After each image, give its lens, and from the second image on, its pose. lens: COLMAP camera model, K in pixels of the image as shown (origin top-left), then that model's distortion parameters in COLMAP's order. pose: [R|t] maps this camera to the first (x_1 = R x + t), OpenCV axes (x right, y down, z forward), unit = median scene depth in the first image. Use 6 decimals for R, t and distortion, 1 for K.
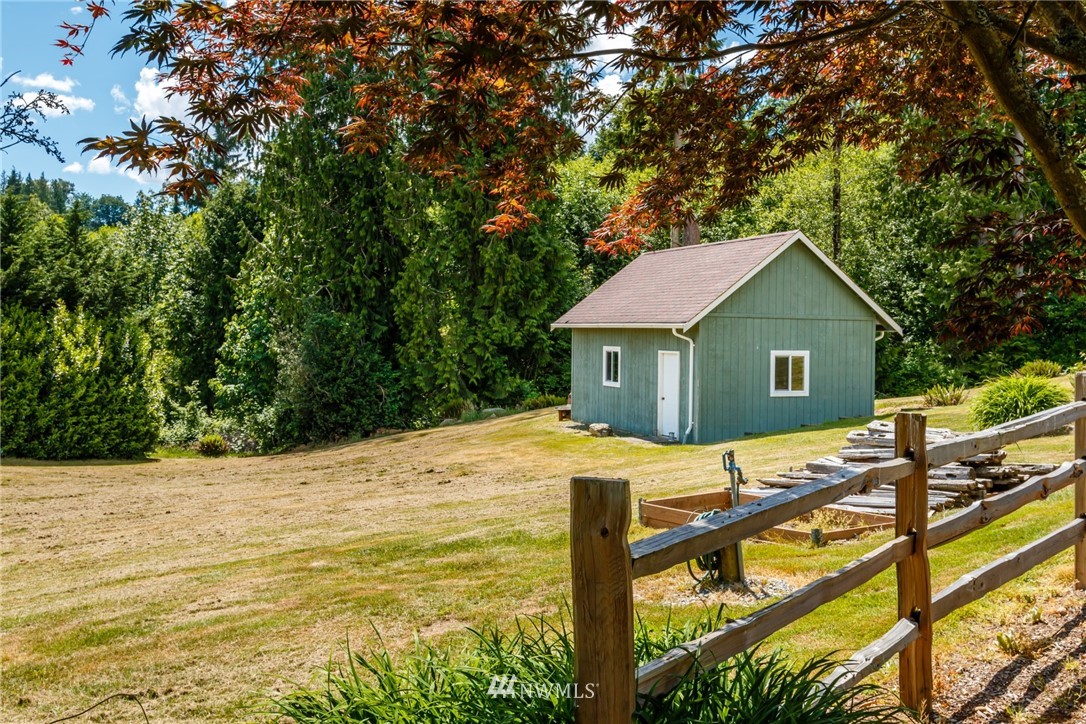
lens RADIAL K [[986.2, 0, 543.2], [0, 986.2, 327.5], [0, 0, 1]] dist [-0.009066, 0.003746]
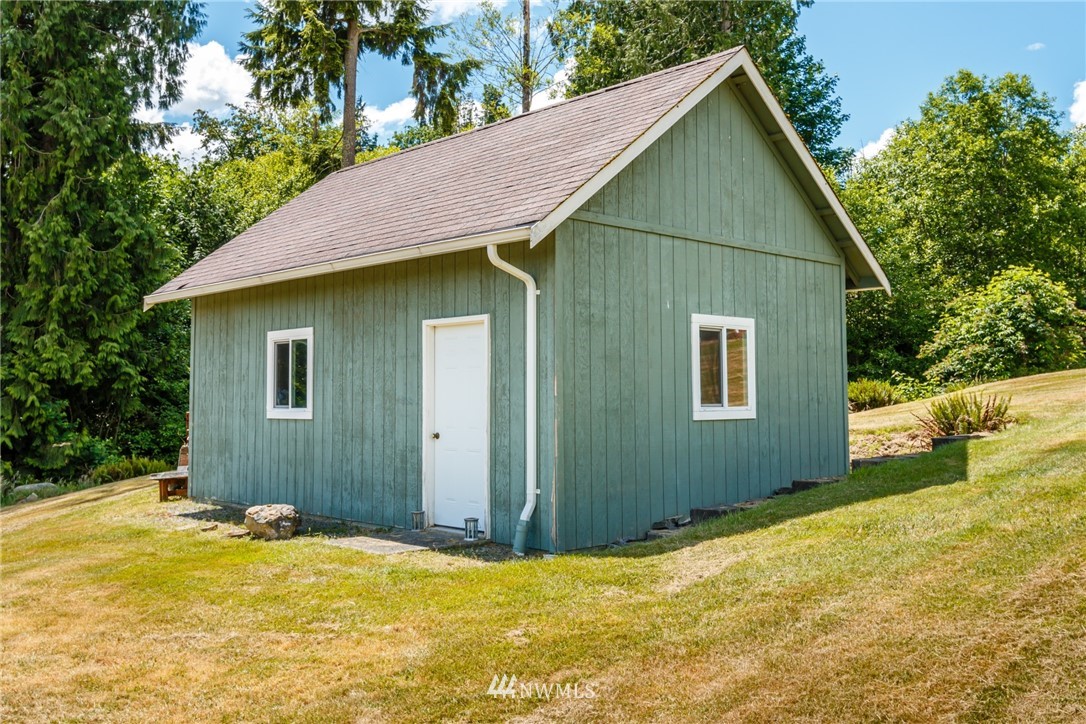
lens RADIAL K [[986.2, 0, 543.2], [0, 986.2, 327.5], [0, 0, 1]] dist [-0.009066, 0.003746]
pose [[0.923026, 0.010071, 0.384605, 0.003110], [0.015059, 0.997946, -0.062271, 0.045376], [-0.384442, 0.063269, 0.920979, 0.511671]]
